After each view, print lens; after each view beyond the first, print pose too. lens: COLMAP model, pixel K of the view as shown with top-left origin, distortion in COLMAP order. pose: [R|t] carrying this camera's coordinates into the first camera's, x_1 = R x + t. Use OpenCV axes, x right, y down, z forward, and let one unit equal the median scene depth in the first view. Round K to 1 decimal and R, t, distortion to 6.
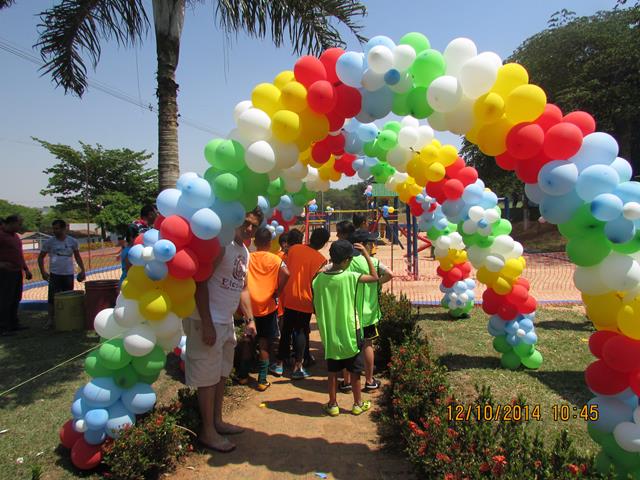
lens RADIAL K [[466.5, 0, 320.0], [0, 466.5, 240.0], [0, 0, 1]] dist [0.000353, -0.003409]
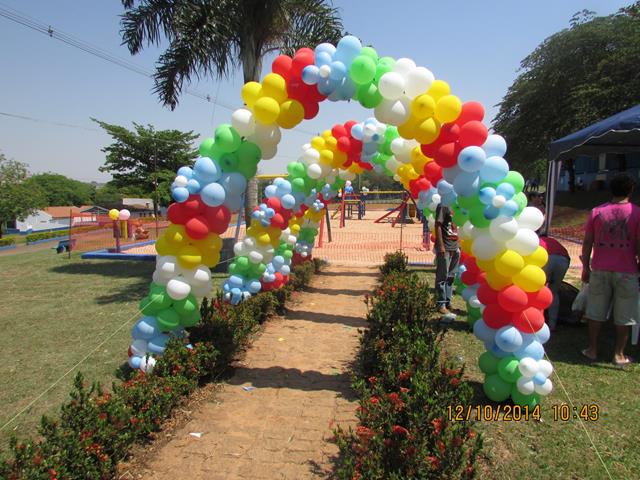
lens RADIAL K [[466.5, 0, 320.0], [0, 466.5, 240.0], [0, 0, 1]] dist [0.000353, -0.003409]
pose [[0.996644, 0.026188, -0.077557, 0.007070], [-0.022726, 0.998720, 0.045198, 0.003961], [0.078641, -0.043284, 0.995963, -0.113198]]
